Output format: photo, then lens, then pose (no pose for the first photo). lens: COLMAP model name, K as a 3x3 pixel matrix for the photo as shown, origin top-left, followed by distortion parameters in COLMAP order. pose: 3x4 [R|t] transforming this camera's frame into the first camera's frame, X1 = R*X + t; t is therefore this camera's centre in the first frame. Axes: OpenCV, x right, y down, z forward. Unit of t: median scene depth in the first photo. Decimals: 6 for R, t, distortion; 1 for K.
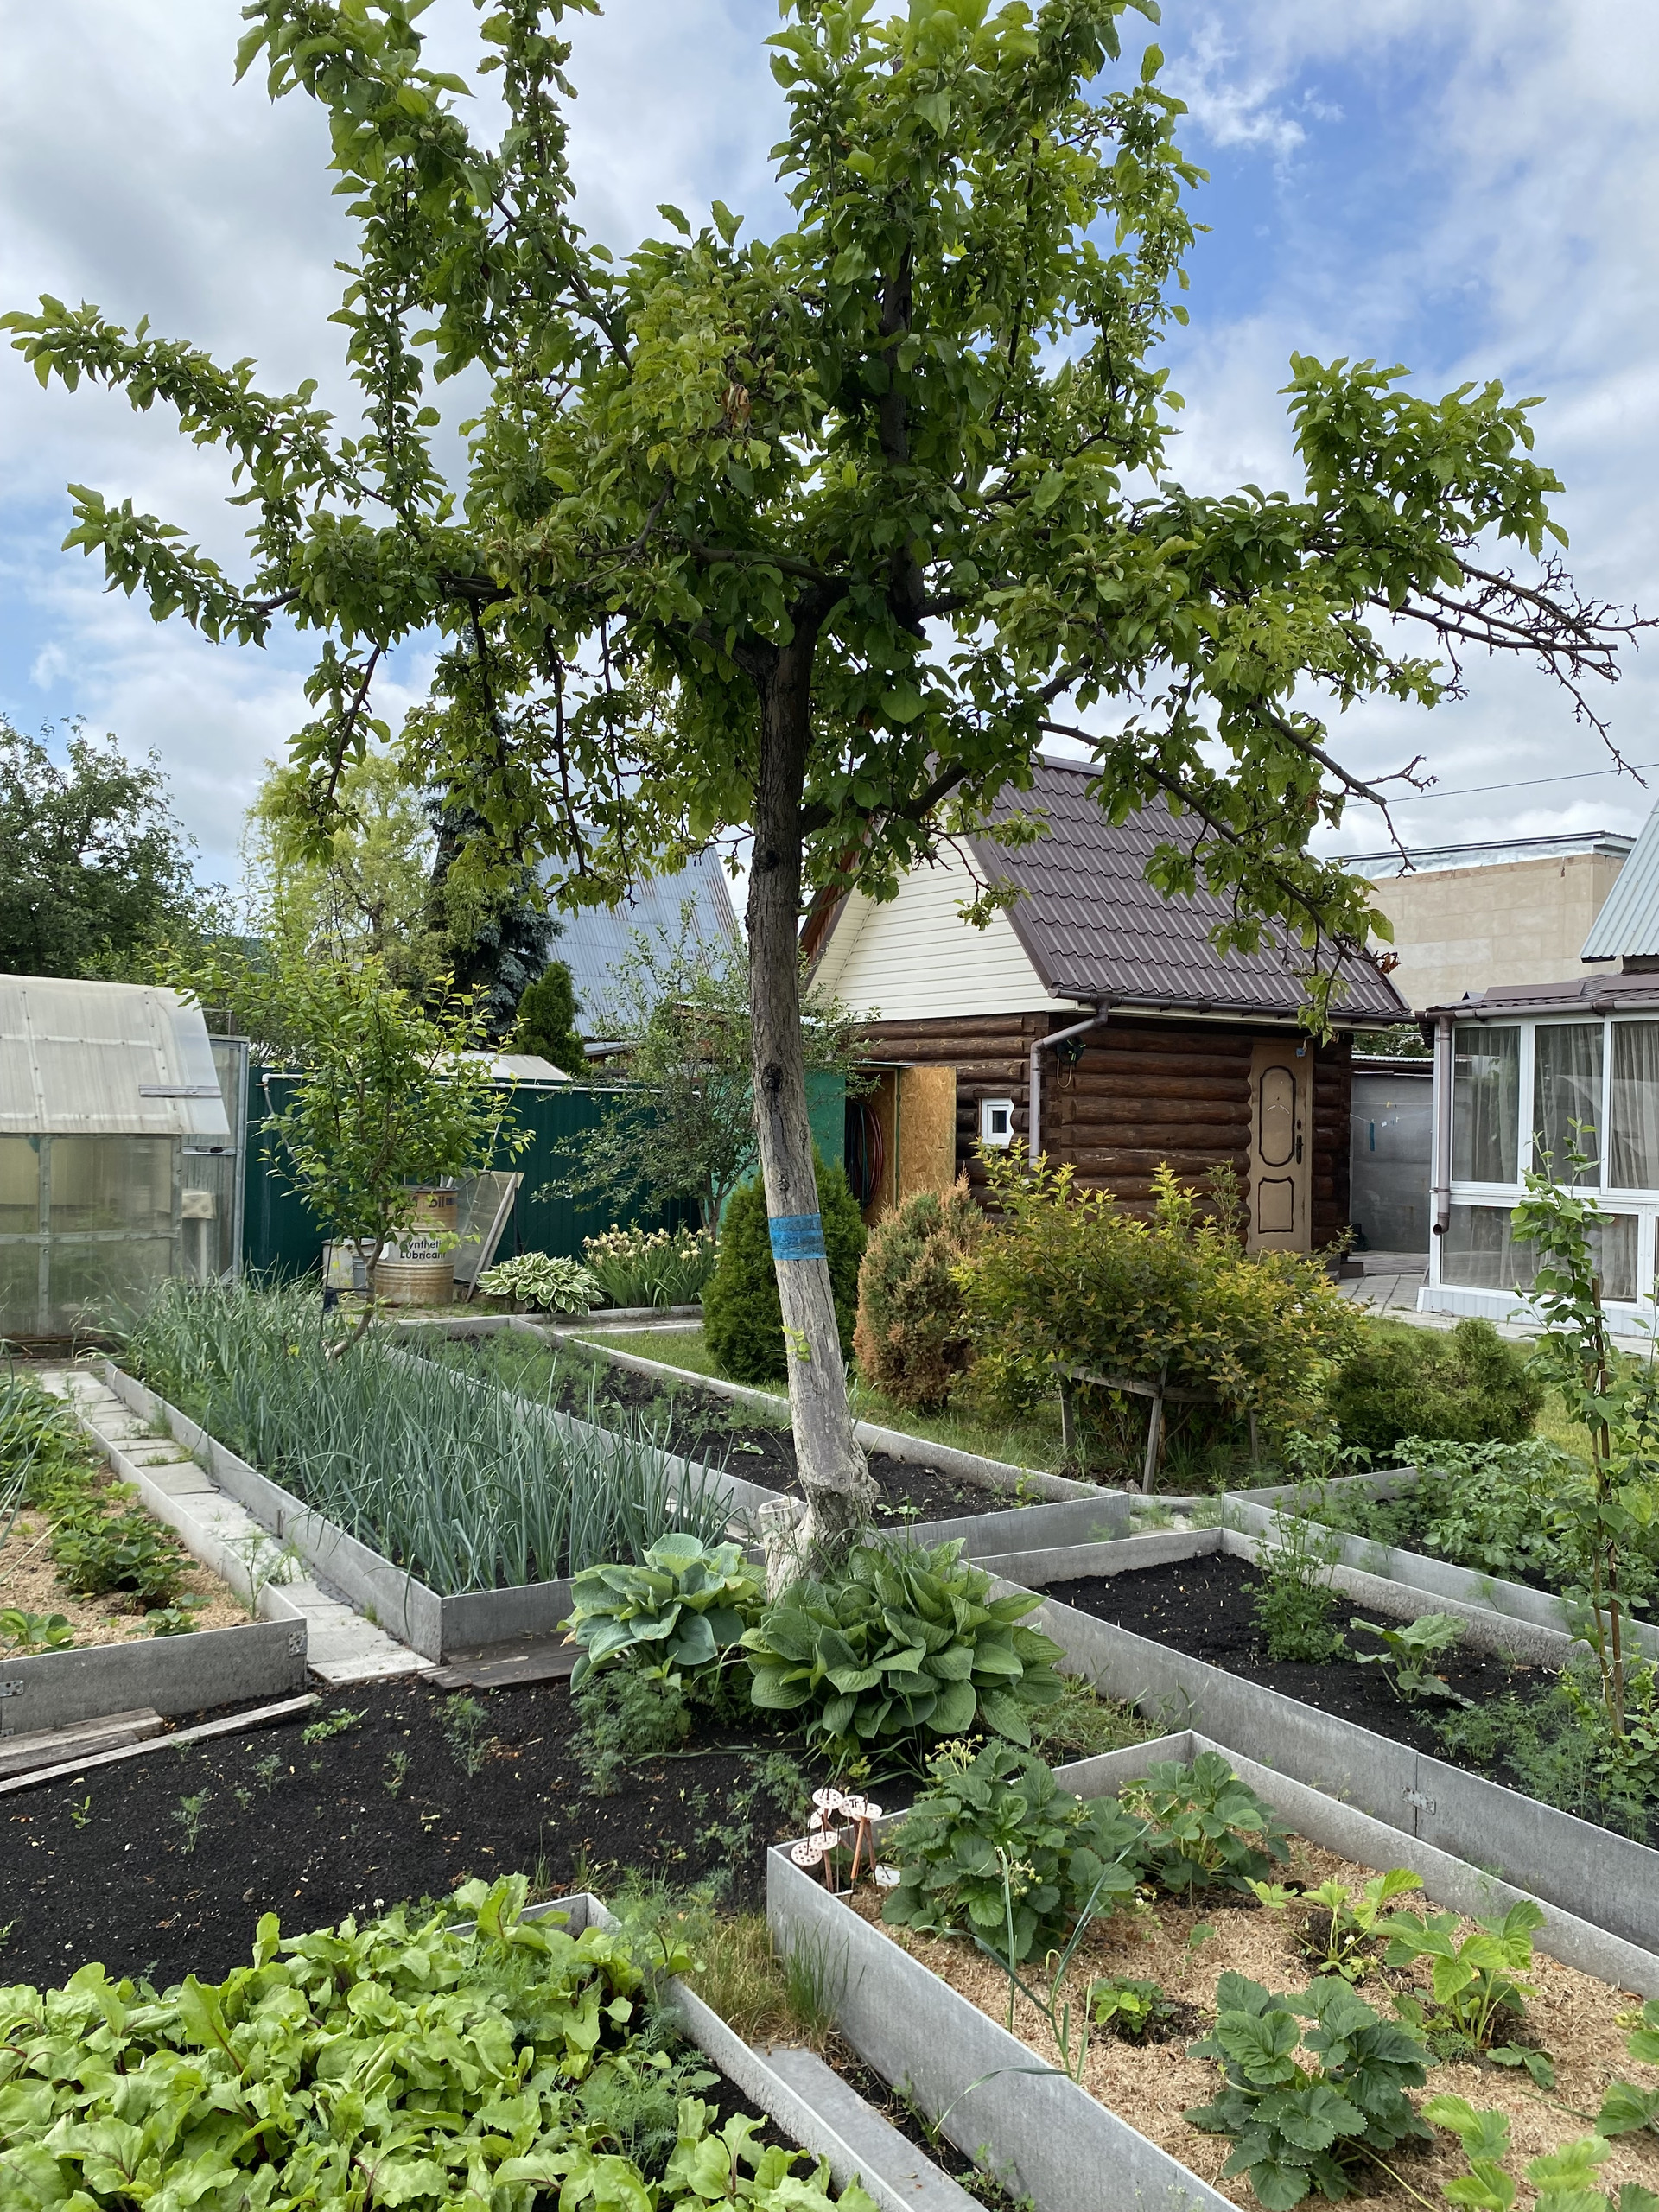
lens RADIAL K [[1690.0, 0, 837.8], [0, 1690.0, 1109.4], [0, 0, 1]] dist [0.022666, -0.032392]
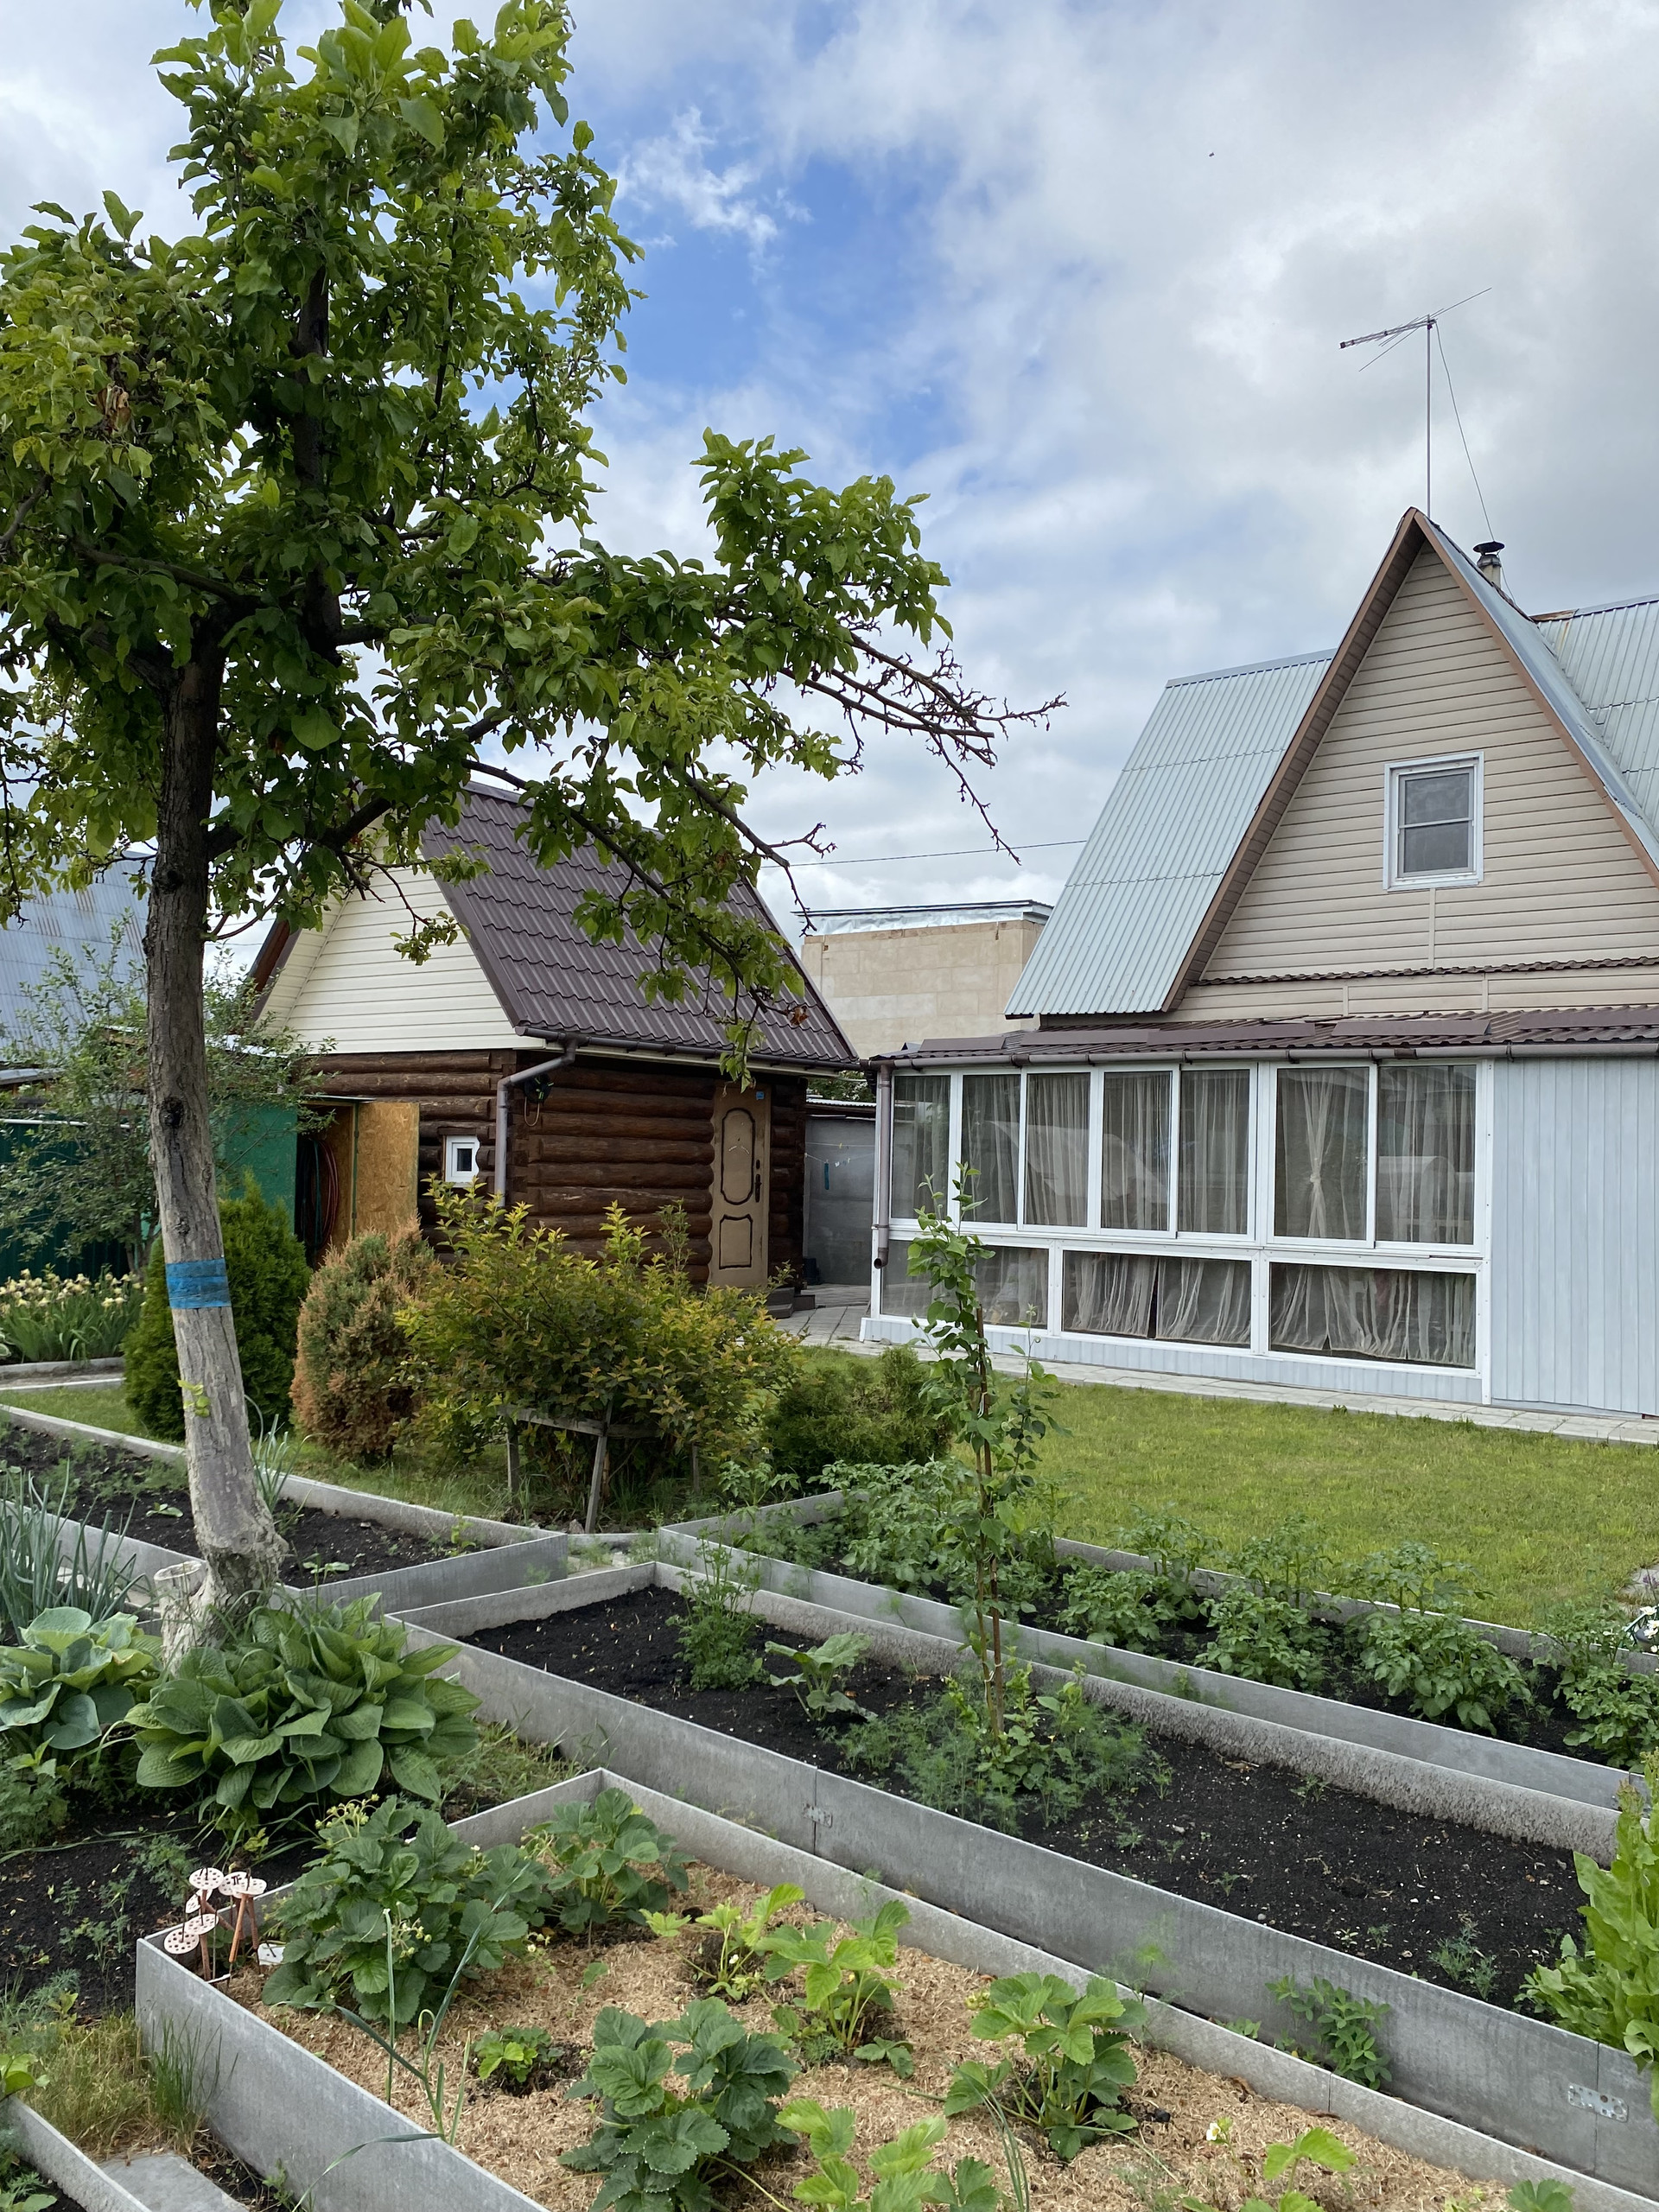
lens RADIAL K [[1690.0, 0, 840.0], [0, 1690.0, 1100.4], [0, 0, 1]] dist [0.022666, -0.032392]
pose [[0.955737, 0.018550, 0.293635, 0.035448], [-0.010417, 0.999518, -0.029236, -0.001679], [-0.294036, 0.024884, 0.955470, -0.011420]]
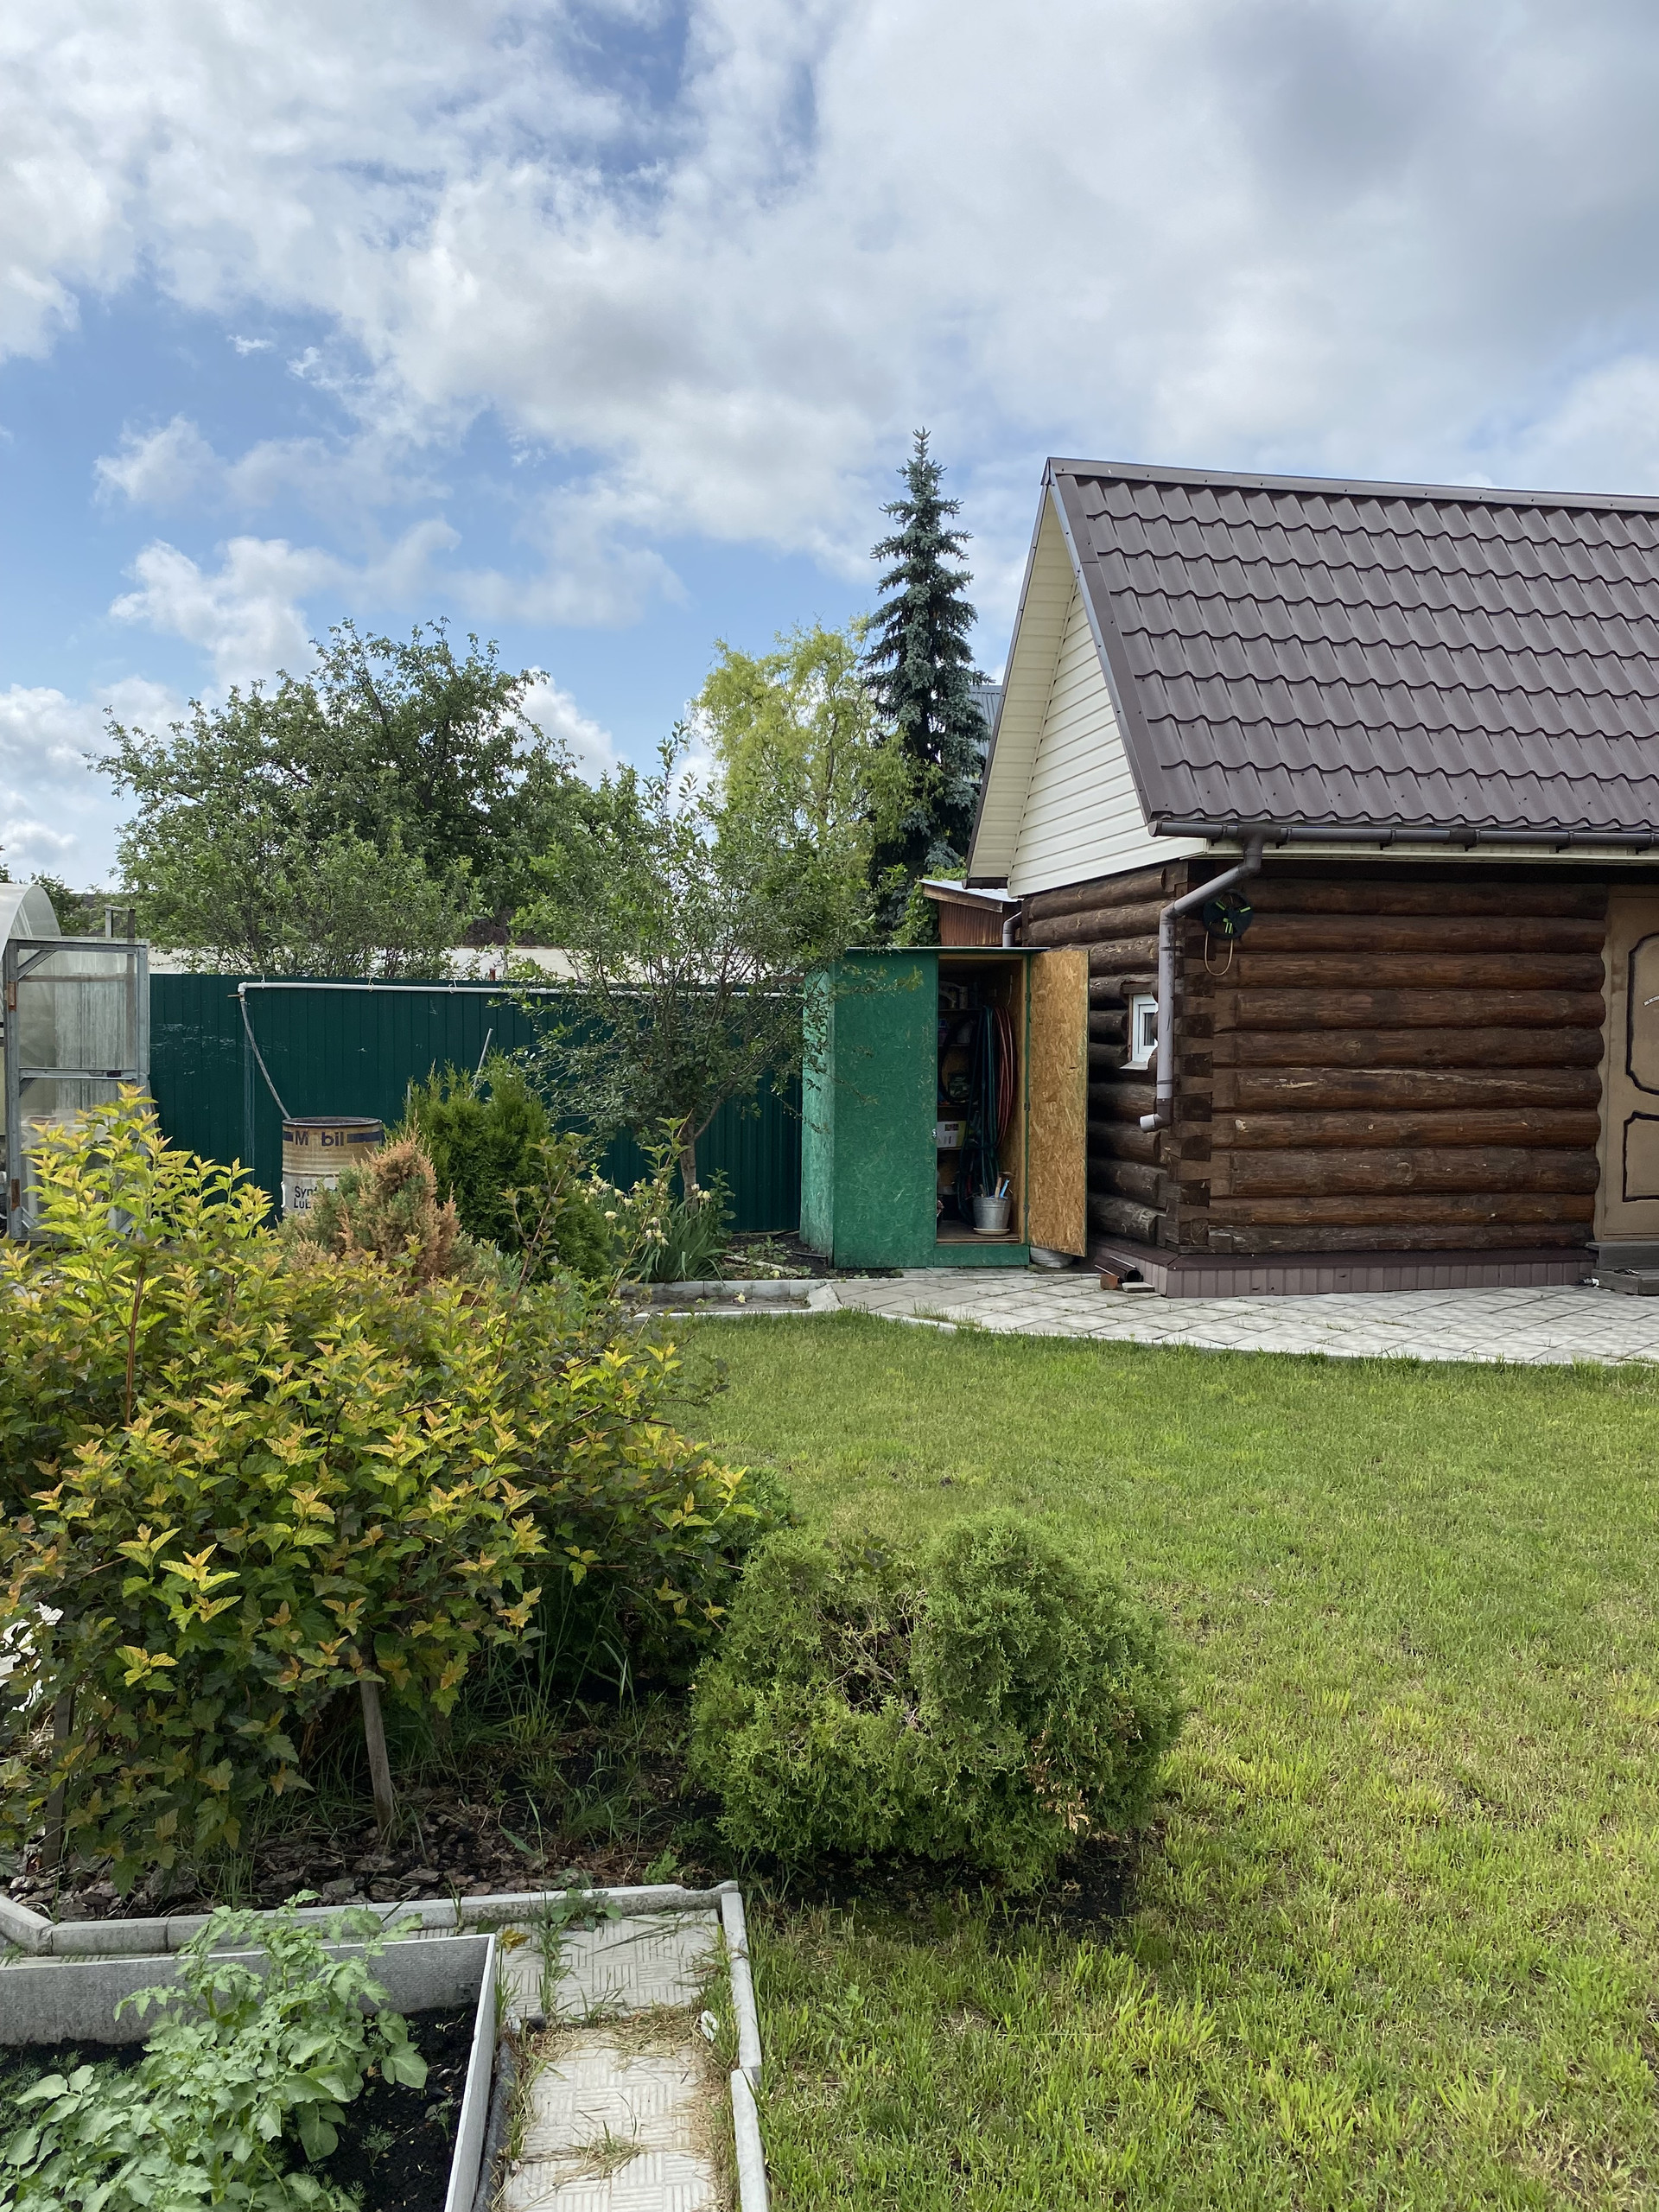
lens RADIAL K [[1690.0, 0, 830.9], [0, 1690.0, 1112.8], [0, 0, 1]] dist [0.022666, -0.032392]
pose [[0.895002, 0.011022, -0.445927, 0.678209], [0.014085, 0.998498, 0.052950, 0.007257], [0.445840, -0.053671, 0.893502, 0.816017]]
